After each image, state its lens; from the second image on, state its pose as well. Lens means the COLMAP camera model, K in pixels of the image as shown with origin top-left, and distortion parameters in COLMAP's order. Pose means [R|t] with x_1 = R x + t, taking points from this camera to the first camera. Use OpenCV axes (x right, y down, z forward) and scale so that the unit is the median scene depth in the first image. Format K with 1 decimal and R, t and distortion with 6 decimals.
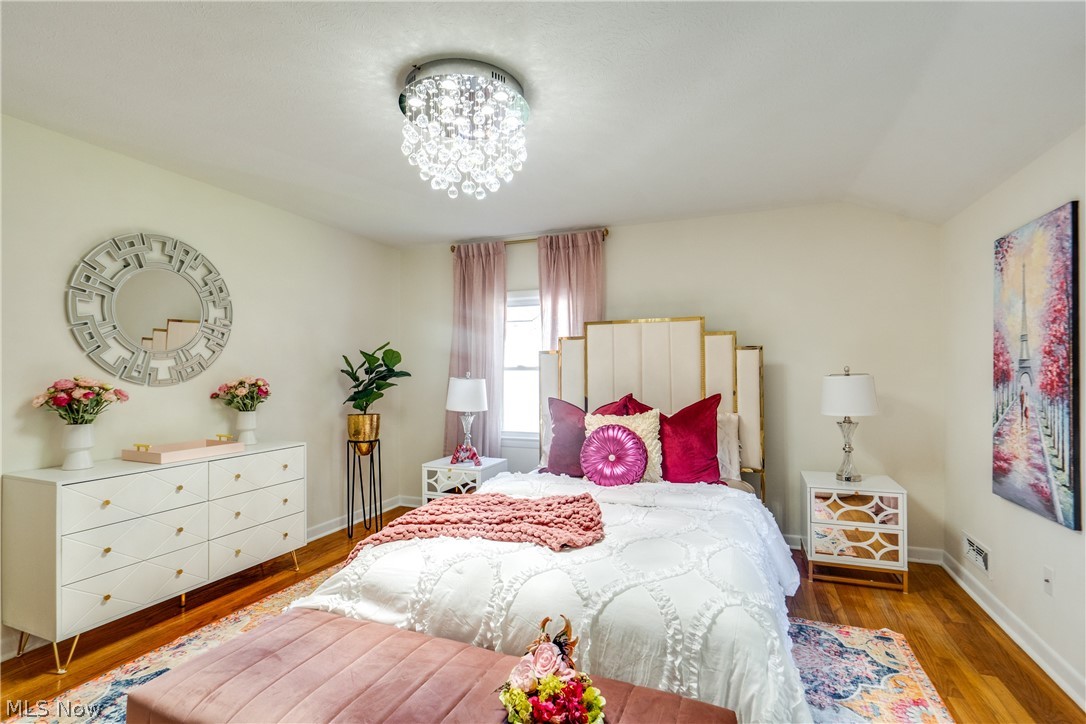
lens RADIAL K [[491.2, 0, 546.8], [0, 491.2, 361.6], [0, 0, 1]] dist [-0.008391, 0.001339]
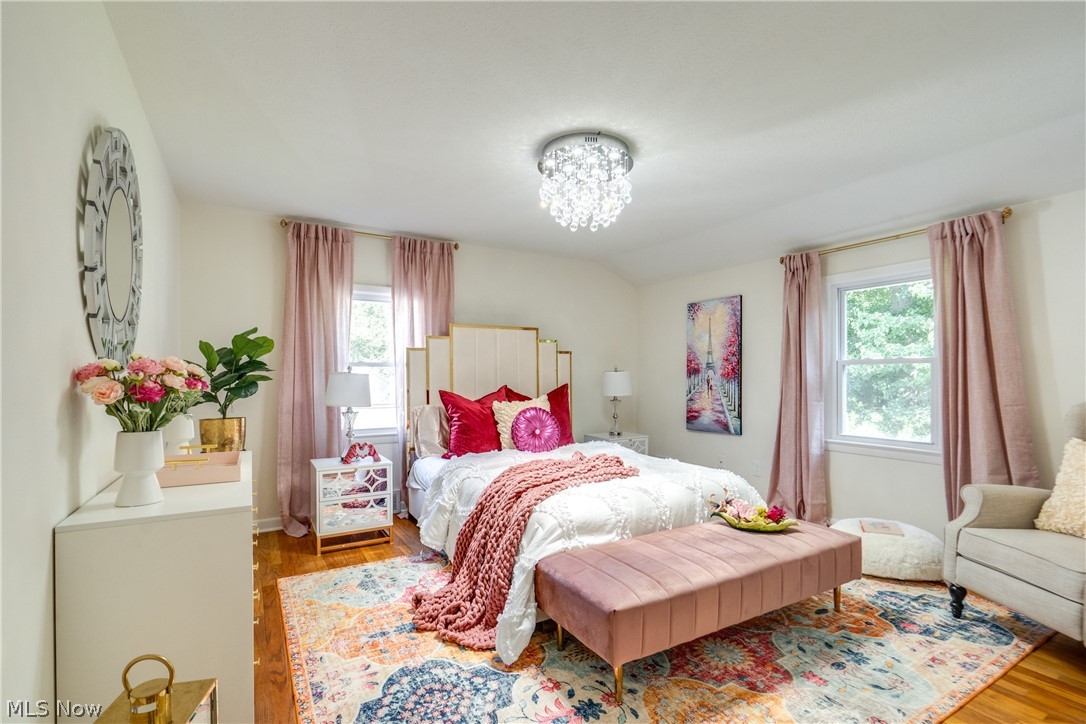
lens RADIAL K [[491.2, 0, 538.8], [0, 491.2, 371.5], [0, 0, 1]] dist [-0.008391, 0.001339]
pose [[0.632839, 0.009407, 0.774226, -1.065111], [-0.015148, 0.999885, 0.000234, 0.040801], [-0.774135, -0.011876, 0.632909, 0.200377]]
